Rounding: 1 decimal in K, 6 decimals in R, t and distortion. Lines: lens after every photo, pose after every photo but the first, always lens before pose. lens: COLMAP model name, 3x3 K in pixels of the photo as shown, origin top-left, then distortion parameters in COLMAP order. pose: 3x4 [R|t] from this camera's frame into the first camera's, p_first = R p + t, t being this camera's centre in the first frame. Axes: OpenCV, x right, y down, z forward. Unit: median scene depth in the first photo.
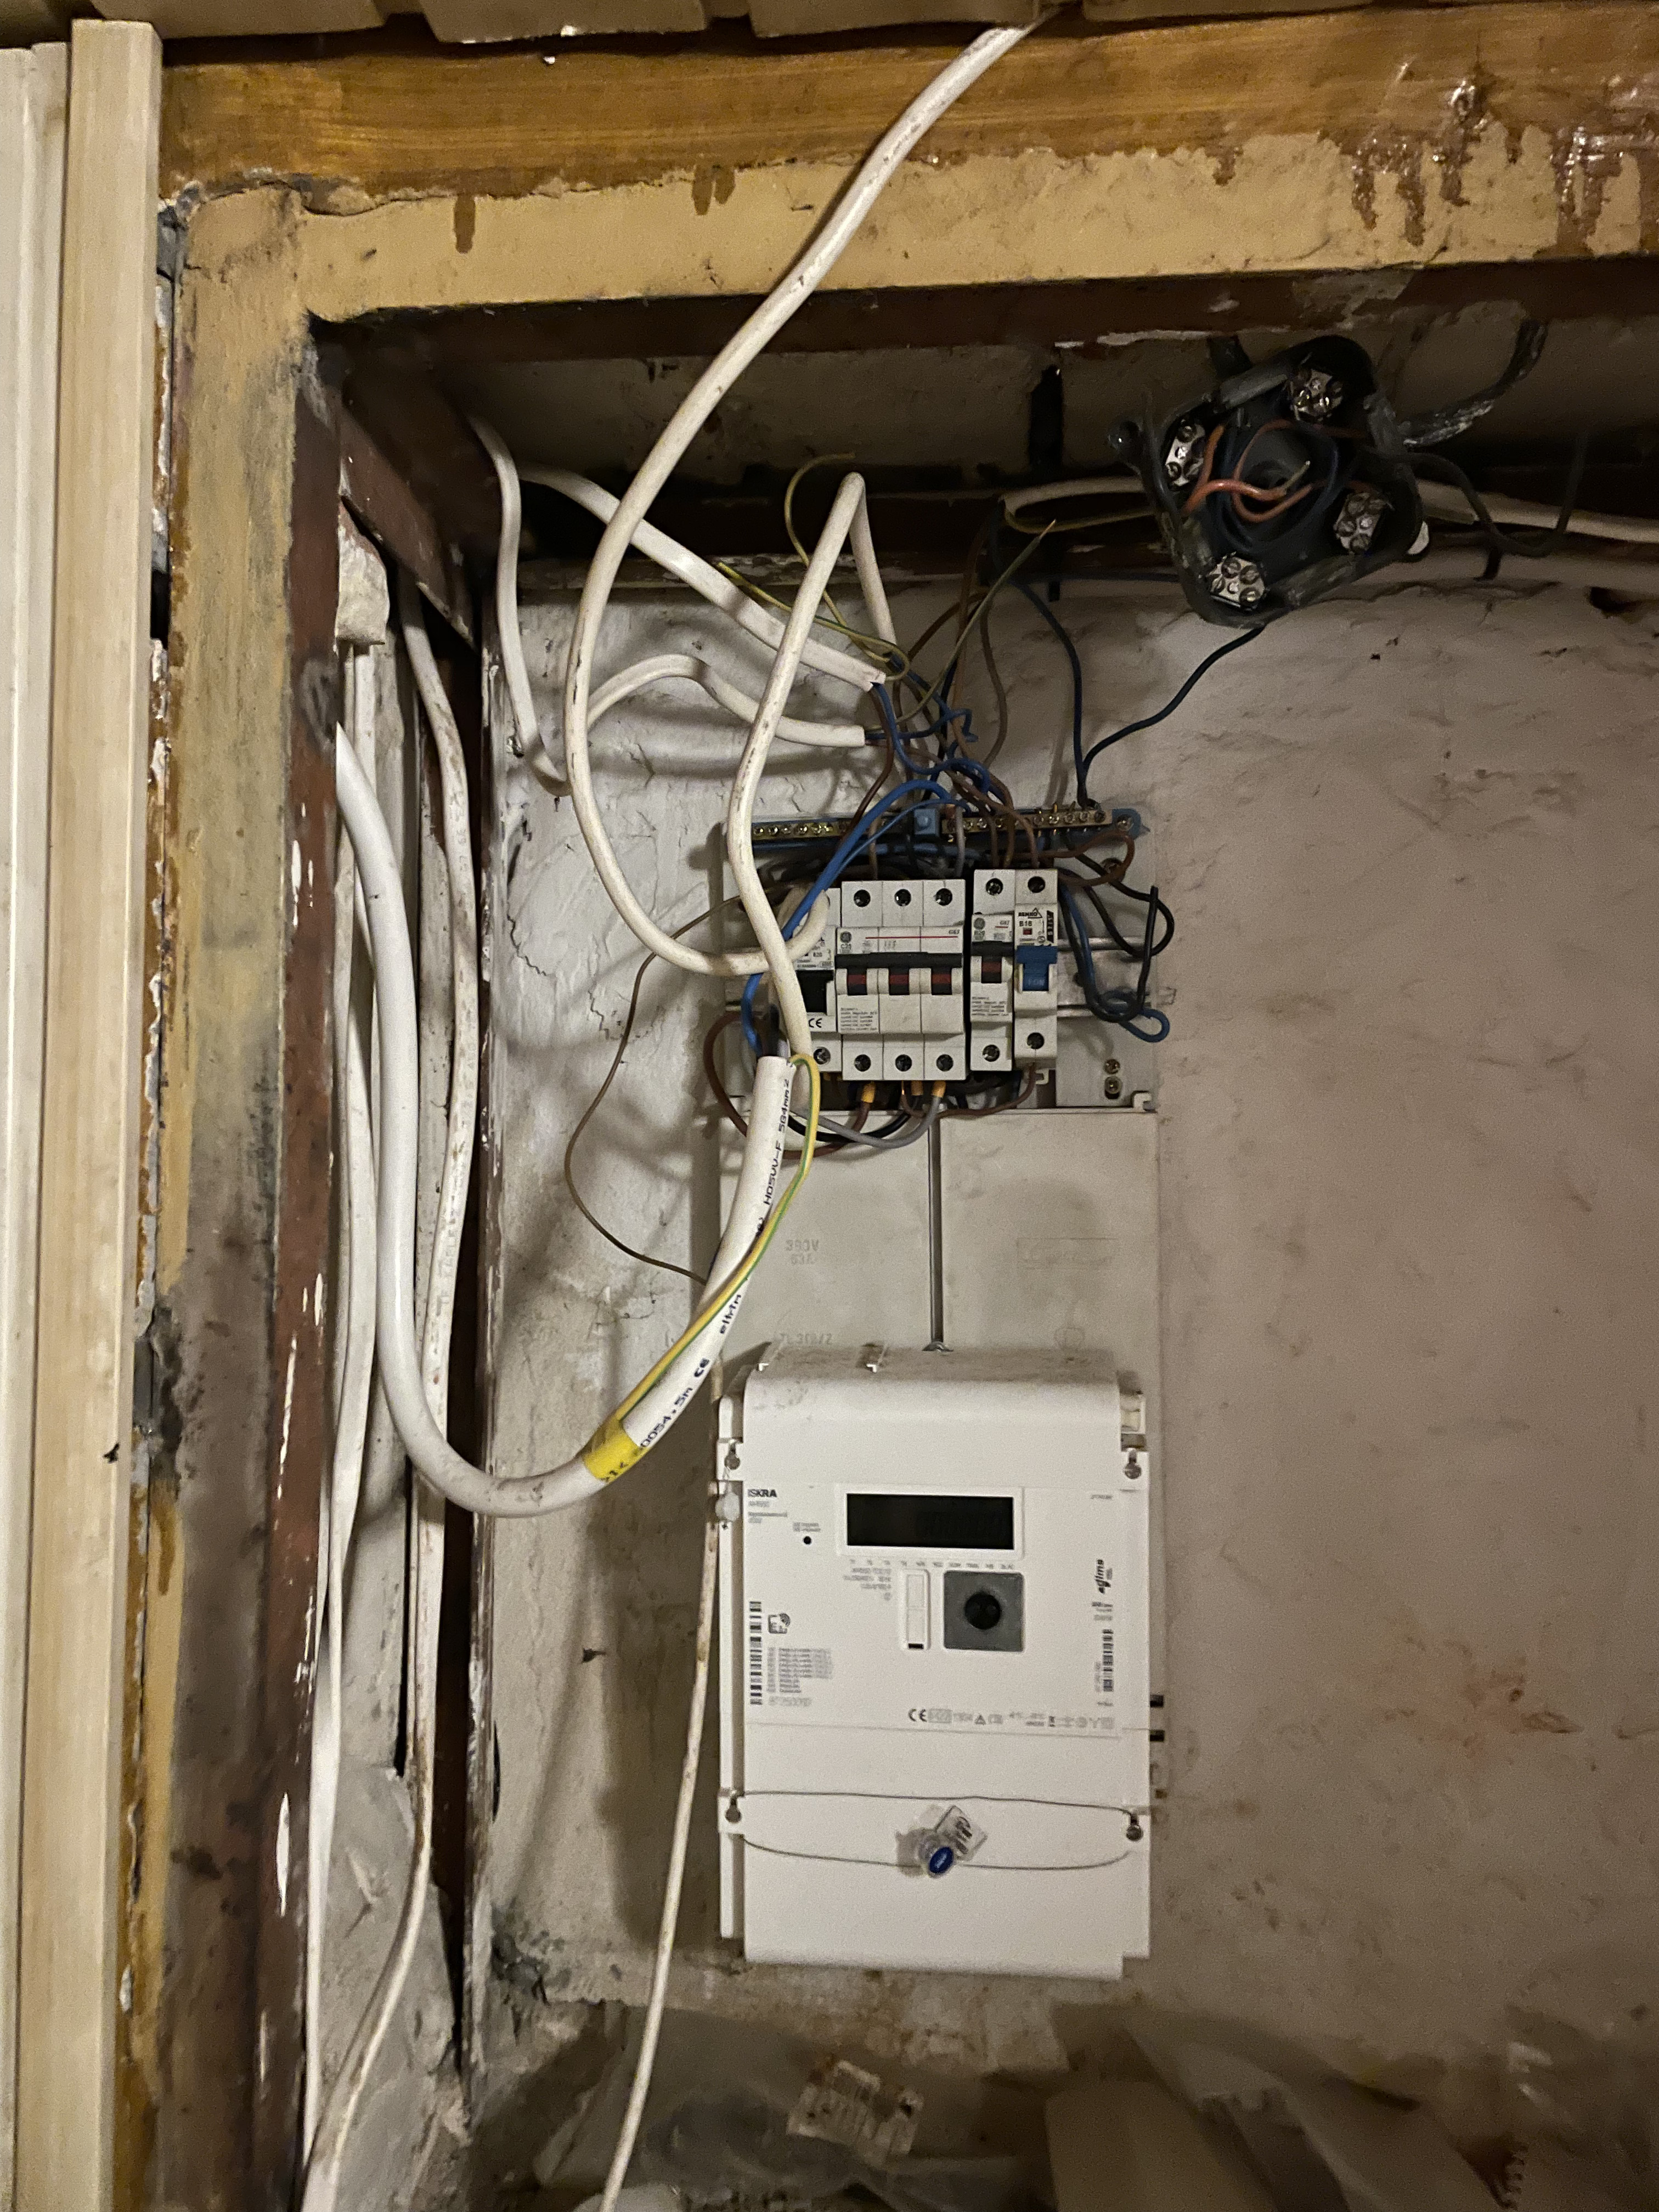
lens RADIAL K [[1694.5, 0, 829.5], [0, 1694.5, 1106.0], [0, 0, 1]] dist [0.078995, -0.004170]
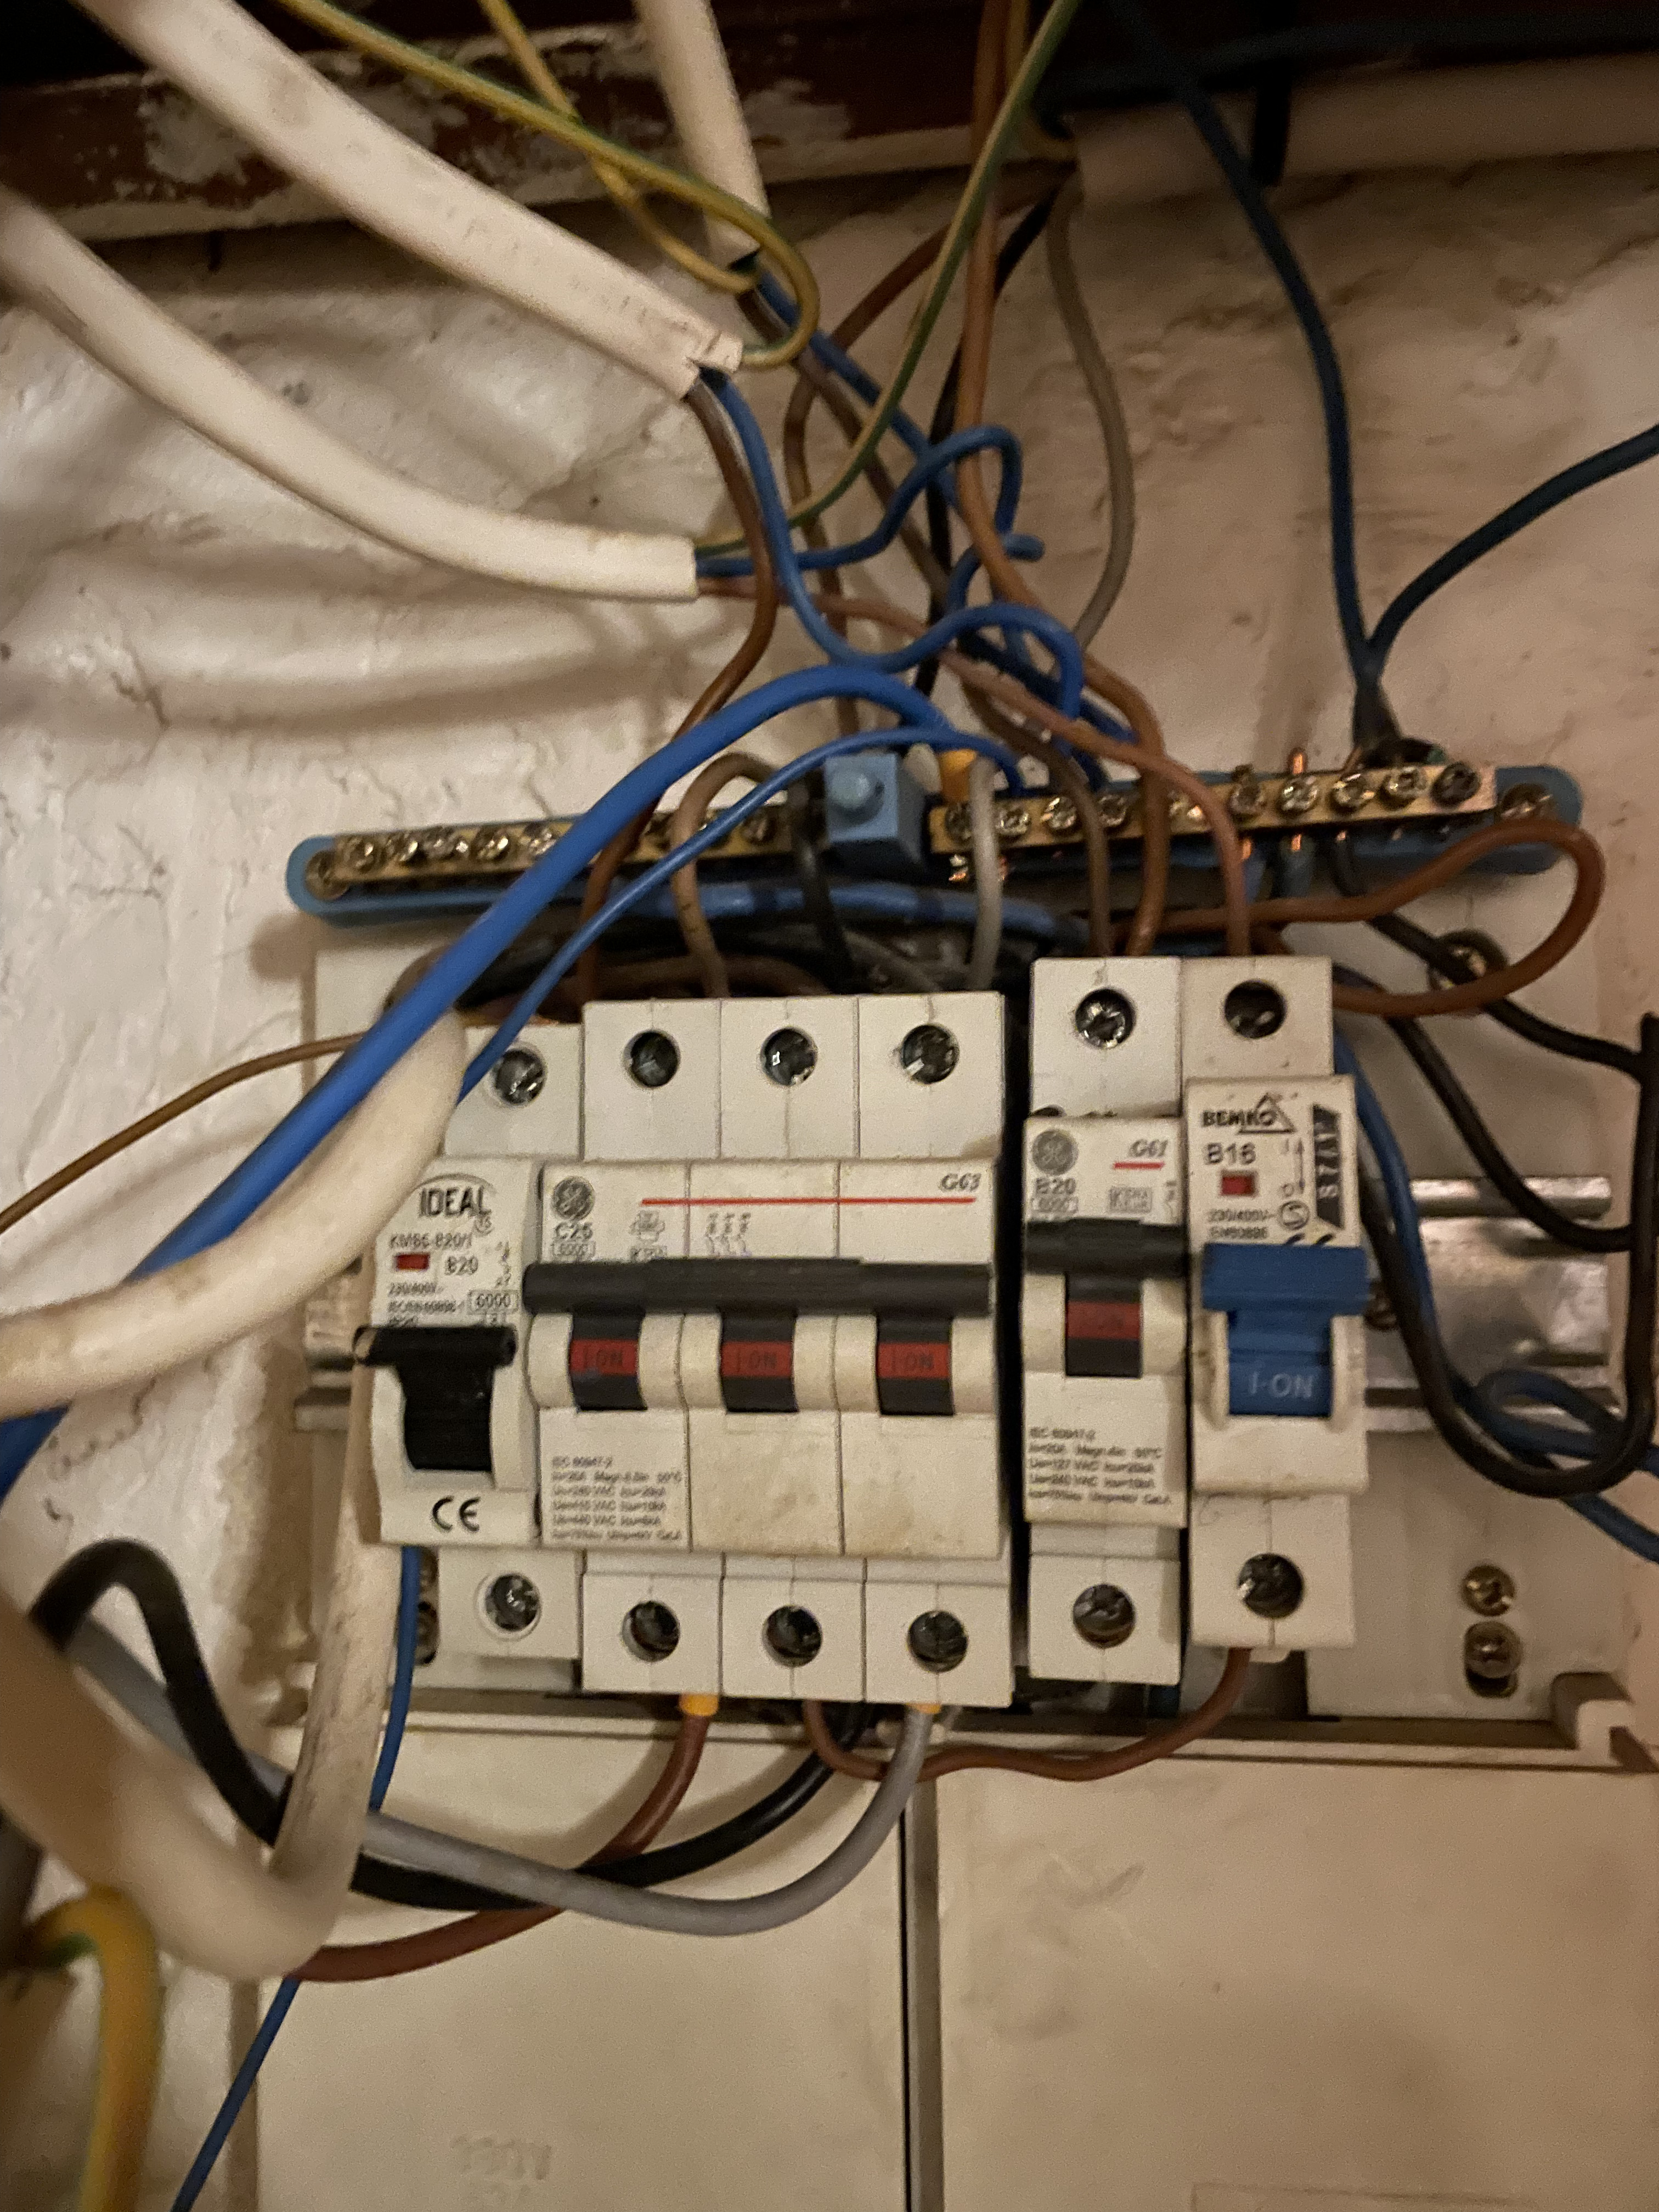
lens RADIAL K [[1694.5, 0, 829.5], [0, 1694.5, 1106.0], [0, 0, 1]] dist [0.078995, -0.004170]
pose [[0.999080, -0.003675, -0.042718, 0.058097], [-0.000010, 0.996300, -0.085949, -0.082735], [0.042876, 0.085871, 0.995383, 0.659190]]
